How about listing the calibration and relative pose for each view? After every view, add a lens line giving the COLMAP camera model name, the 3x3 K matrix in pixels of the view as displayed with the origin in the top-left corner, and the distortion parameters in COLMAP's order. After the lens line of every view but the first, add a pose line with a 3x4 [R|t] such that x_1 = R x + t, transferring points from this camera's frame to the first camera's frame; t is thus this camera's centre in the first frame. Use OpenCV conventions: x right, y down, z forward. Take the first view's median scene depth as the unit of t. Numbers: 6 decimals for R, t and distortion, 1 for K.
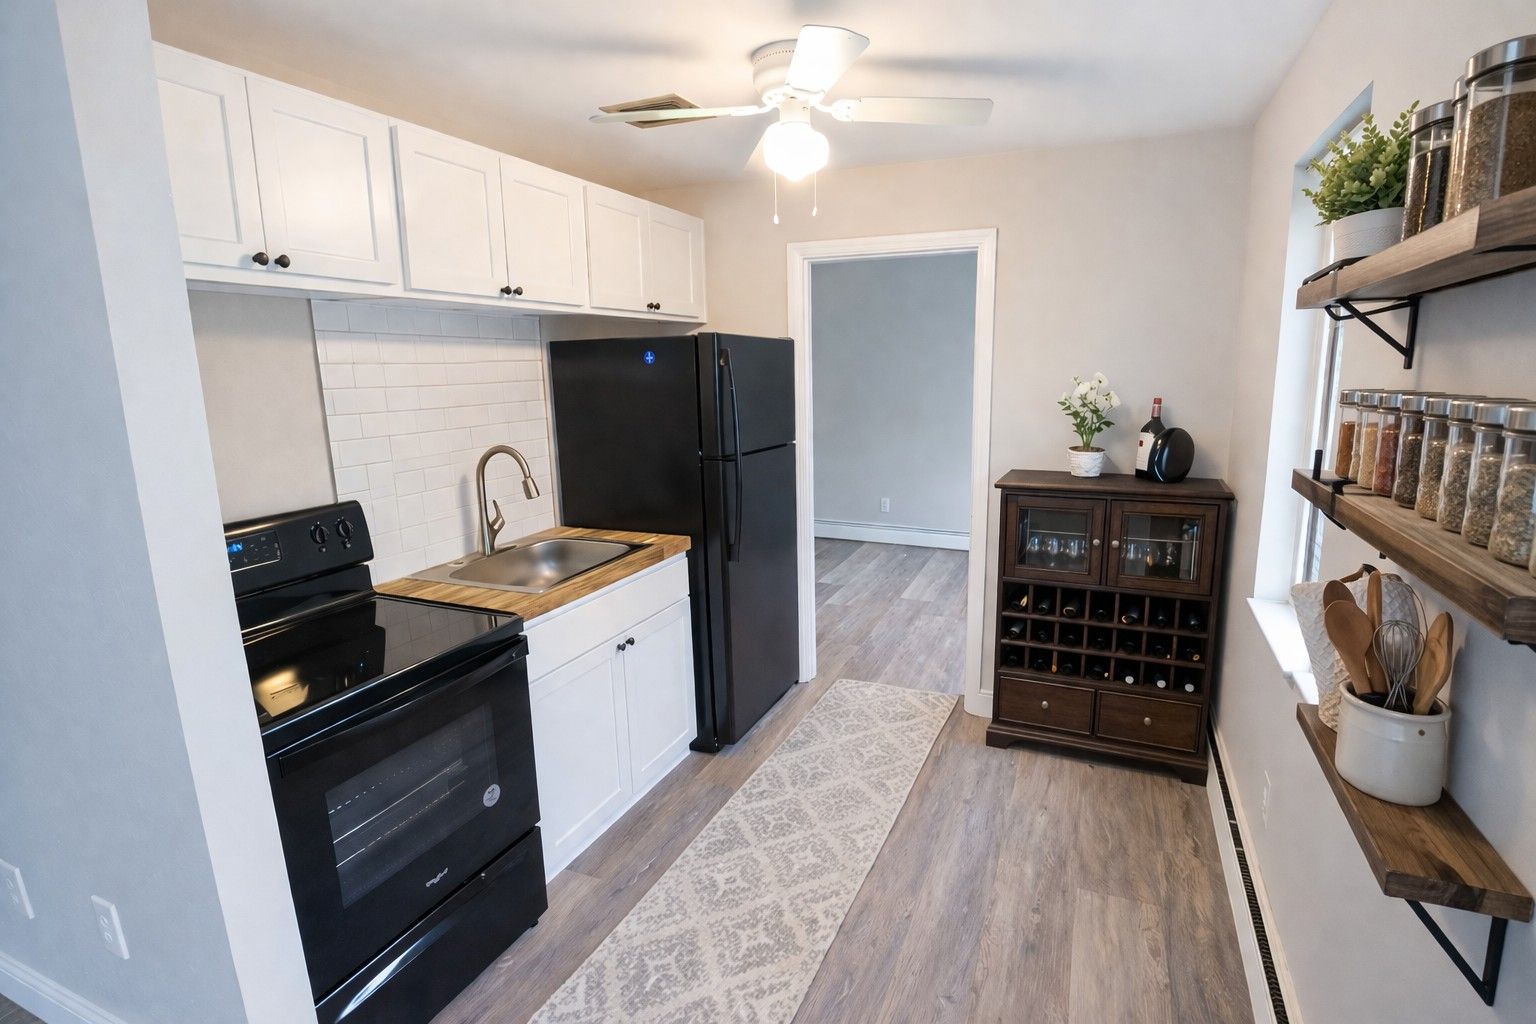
lens RADIAL K [[708.3, 0, 768.0], [0, 708.3, 512.0], [0, 0, 1]] dist [0.001371, -0.000110]
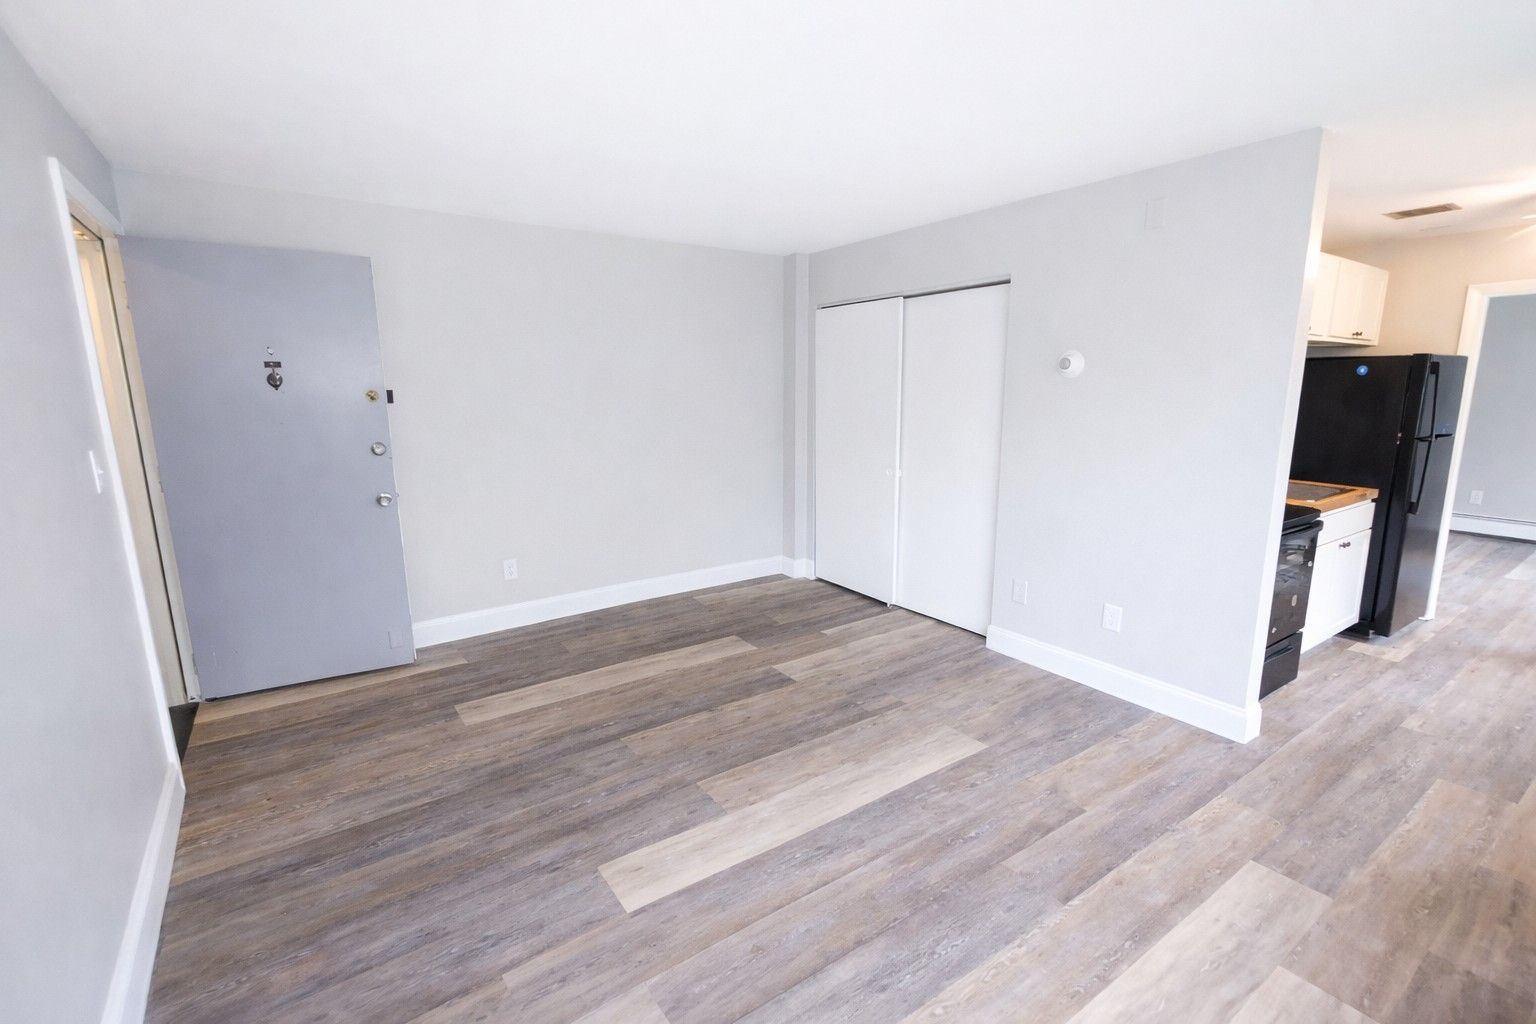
lens RADIAL K [[708.3, 0, 768.0], [0, 708.3, 512.0], [0, 0, 1]] dist [0.001371, -0.000110]
pose [[0.863014, 0.119279, -0.490897, -0.485477], [-0.116849, 0.992507, 0.035736, 0.181767], [0.491481, 0.026521, 0.870485, -0.954601]]
